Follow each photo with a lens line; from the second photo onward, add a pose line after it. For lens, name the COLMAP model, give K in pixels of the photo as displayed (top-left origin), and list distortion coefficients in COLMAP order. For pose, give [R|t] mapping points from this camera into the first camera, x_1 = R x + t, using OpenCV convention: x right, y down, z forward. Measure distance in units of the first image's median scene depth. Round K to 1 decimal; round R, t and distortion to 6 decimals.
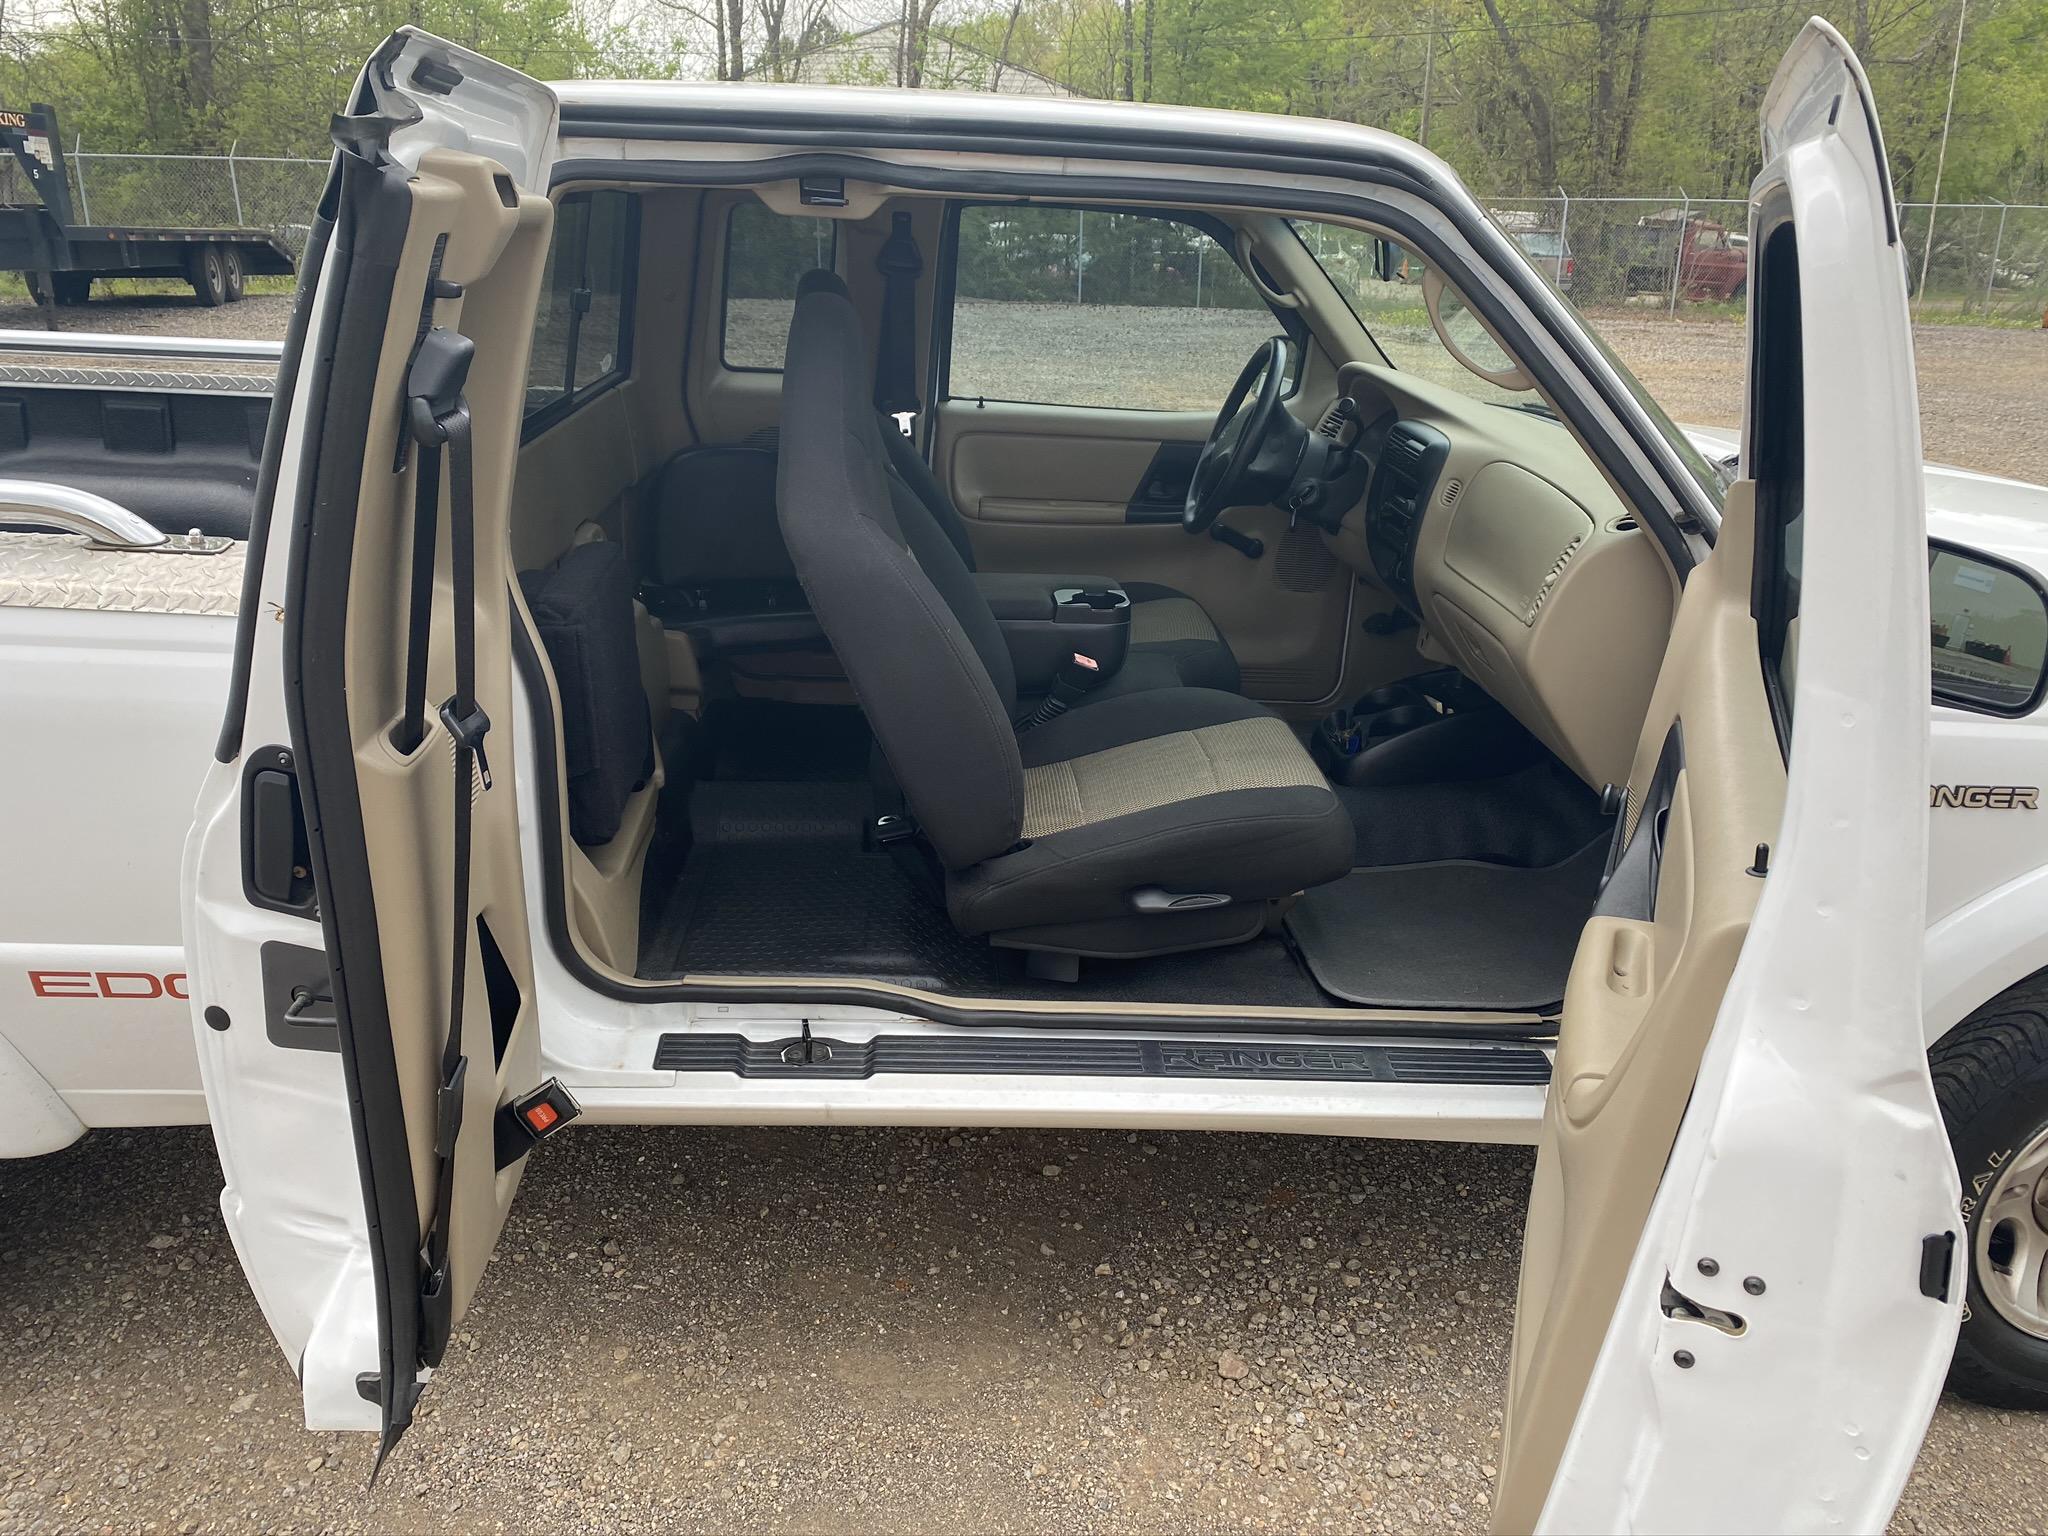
lens RADIAL K [[1507.4, 0, 1024.0], [0, 1507.4, 768.0], [0, 0, 1]] dist [0.049870, -0.059156]
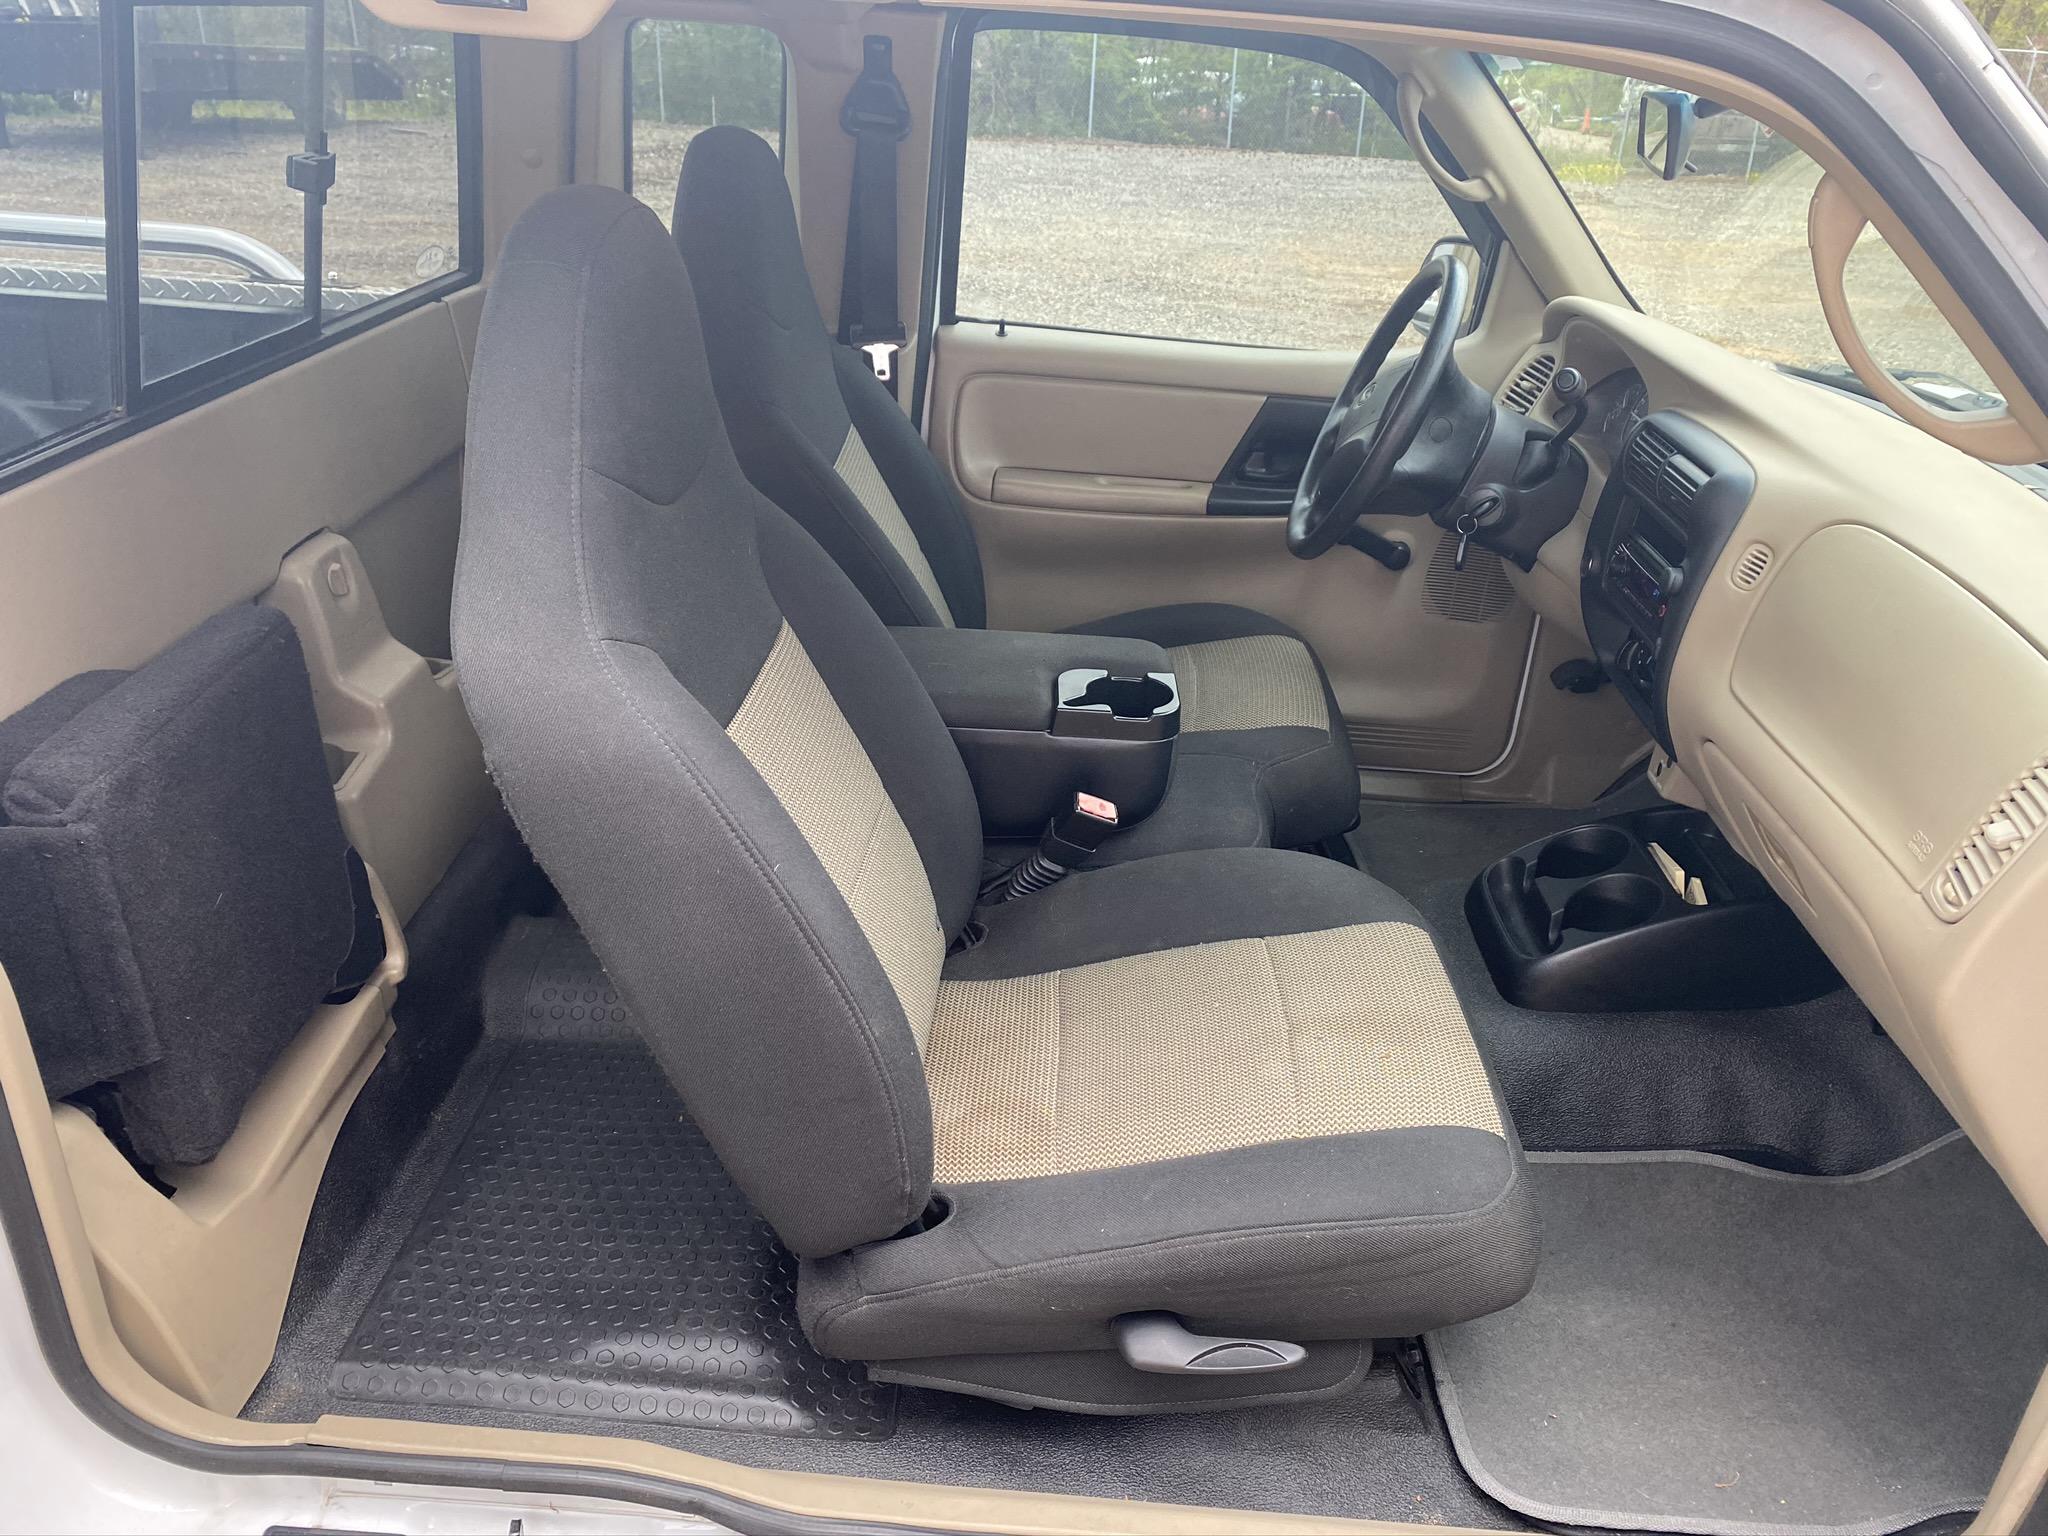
lens RADIAL K [[1562.6, 0, 1024.0], [0, 1562.6, 768.0], [0, 0, 1]] dist [0.006696, 0.001515]
pose [[0.995992, 0.053467, -0.071707, 0.043880], [-0.047463, 0.995421, 0.082970, -0.108330], [0.075815, -0.079234, 0.993969, 0.300101]]
